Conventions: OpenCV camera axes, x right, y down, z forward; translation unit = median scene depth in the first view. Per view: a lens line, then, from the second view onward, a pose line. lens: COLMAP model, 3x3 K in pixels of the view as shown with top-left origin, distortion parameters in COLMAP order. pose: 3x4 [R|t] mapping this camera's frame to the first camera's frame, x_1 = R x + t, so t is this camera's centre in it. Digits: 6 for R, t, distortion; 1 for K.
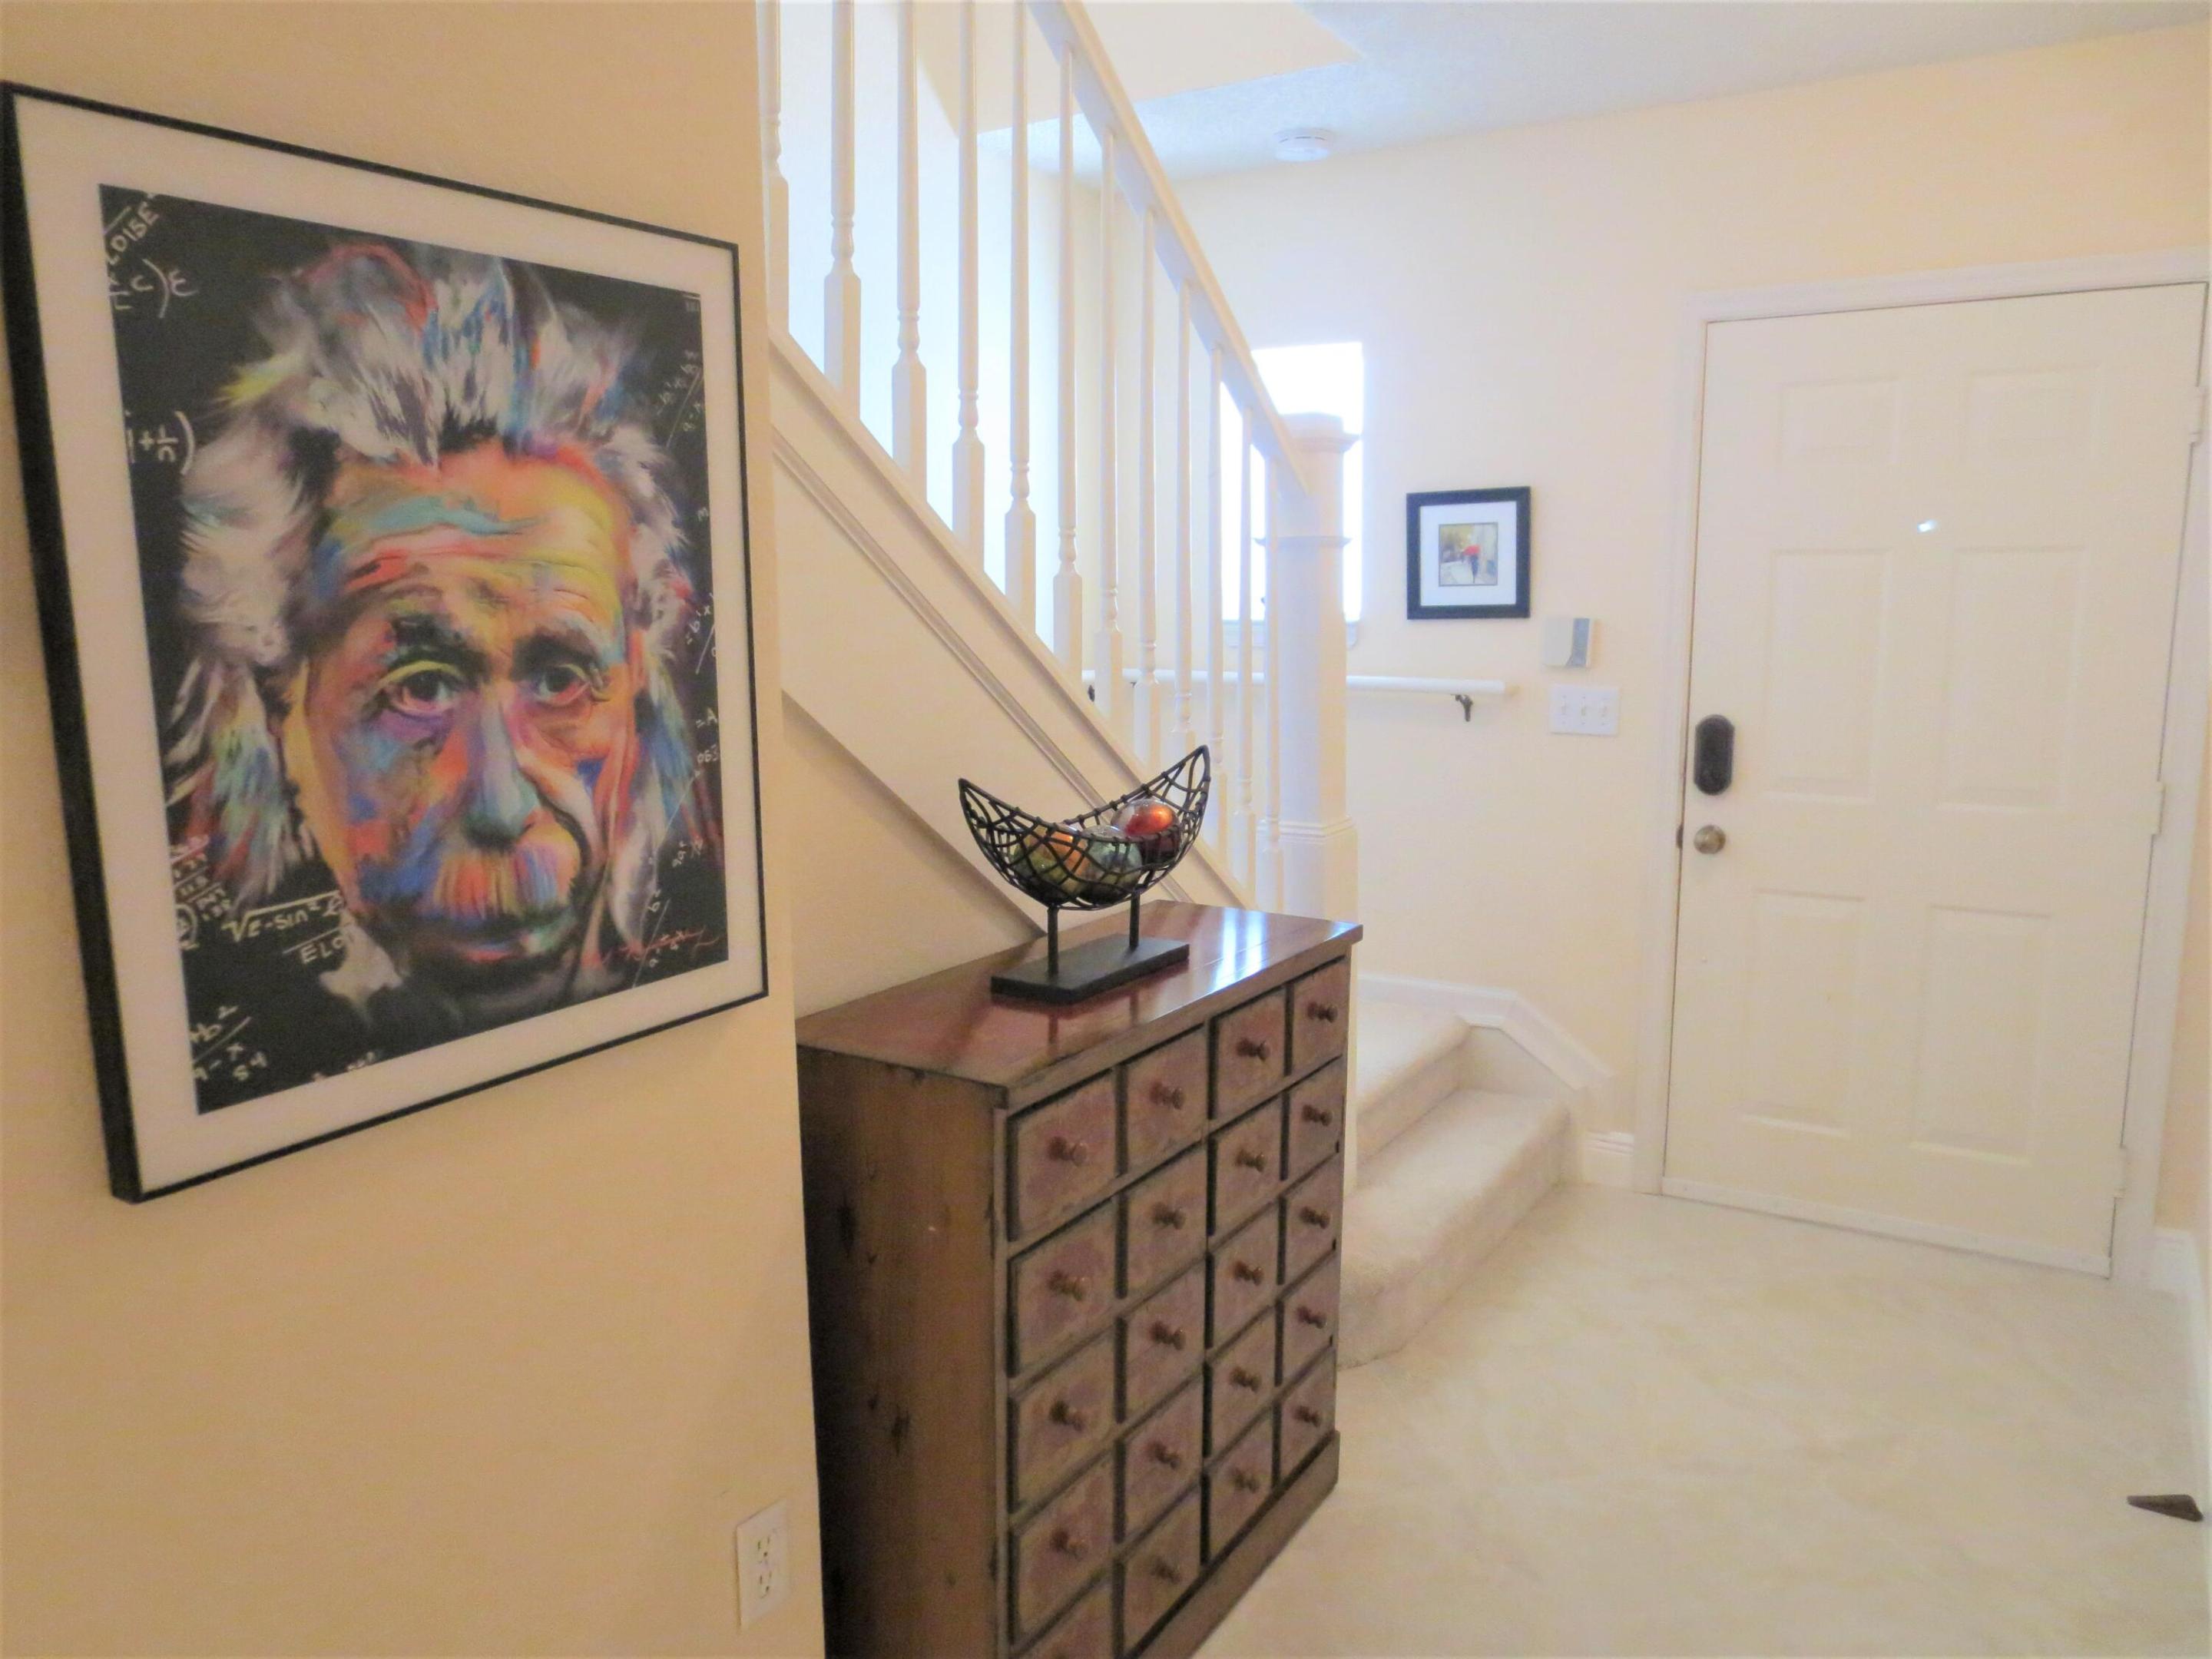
lens RADIAL K [[1566.6, 0, 1106.0], [0, 1566.6, 829.5], [0, 0, 1]] dist [-0.019005, 0.001554]
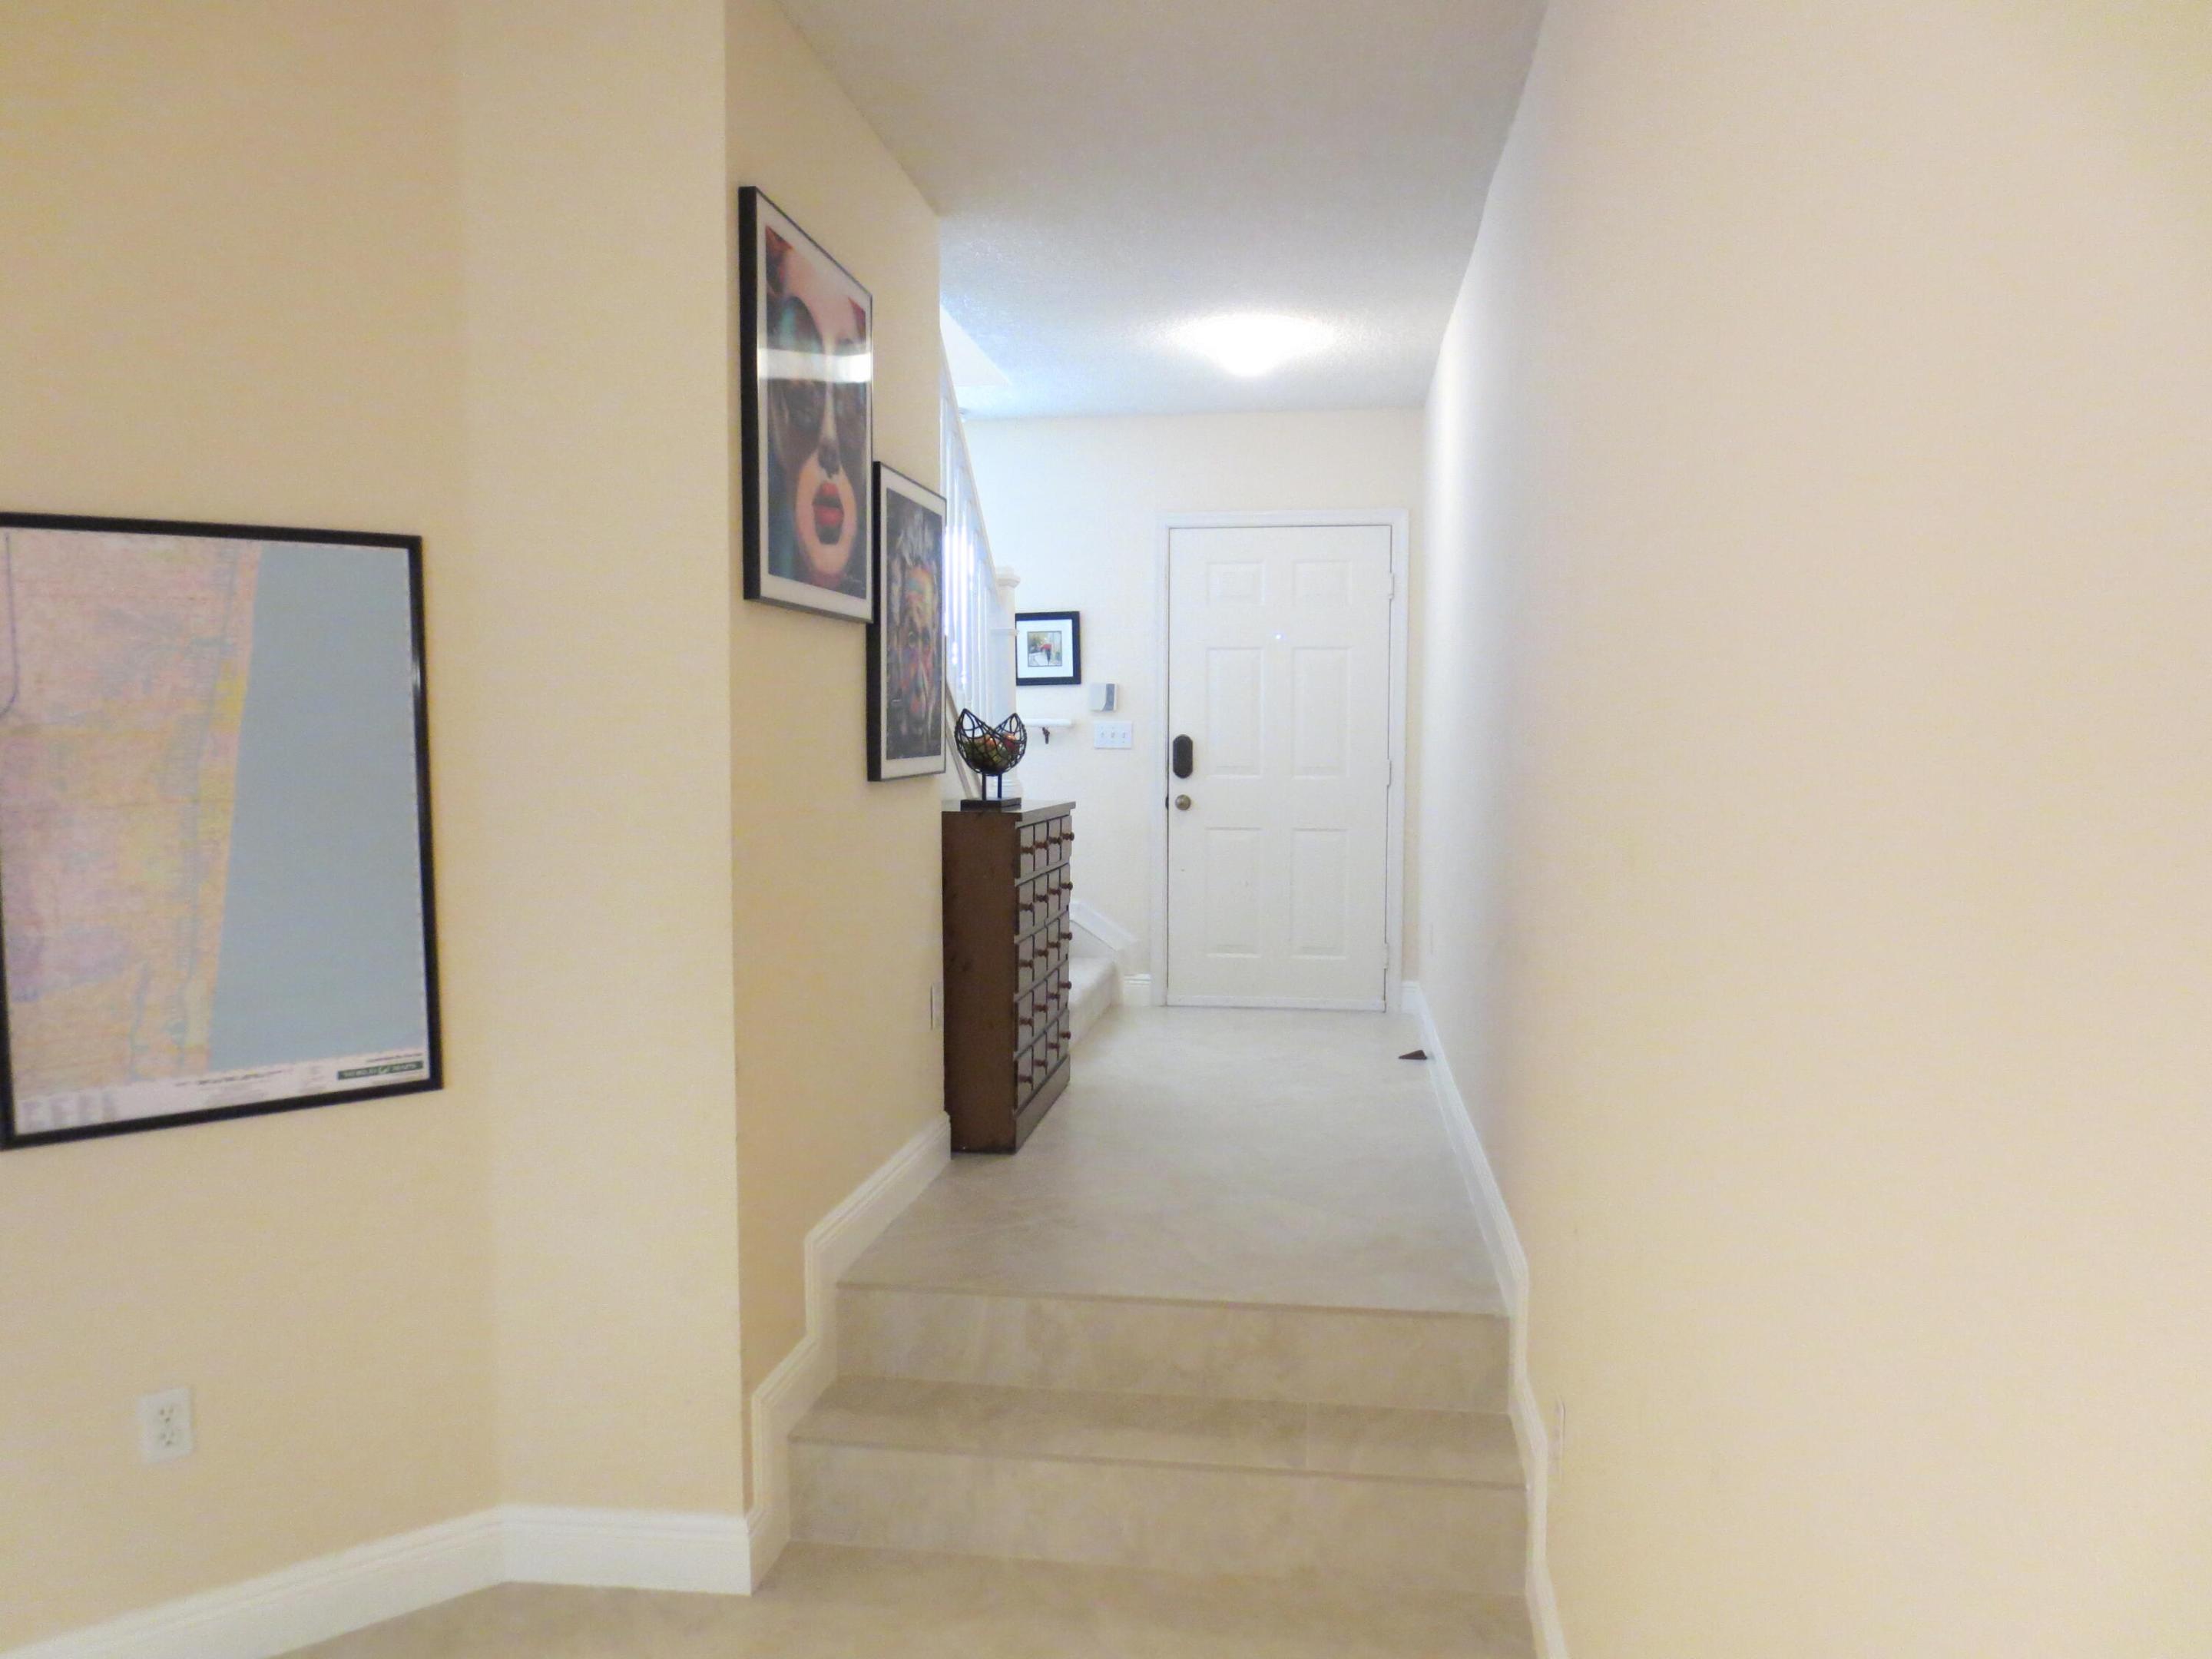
lens RADIAL K [[1566.6, 0, 1106.0], [0, 1566.6, 829.5], [0, 0, 1]] dist [-0.019005, 0.001554]
pose [[0.914894, -0.018349, 0.403278, -0.436944], [0.056873, 0.994862, -0.083760, 0.185259], [-0.399669, 0.099567, 0.911236, -0.637925]]
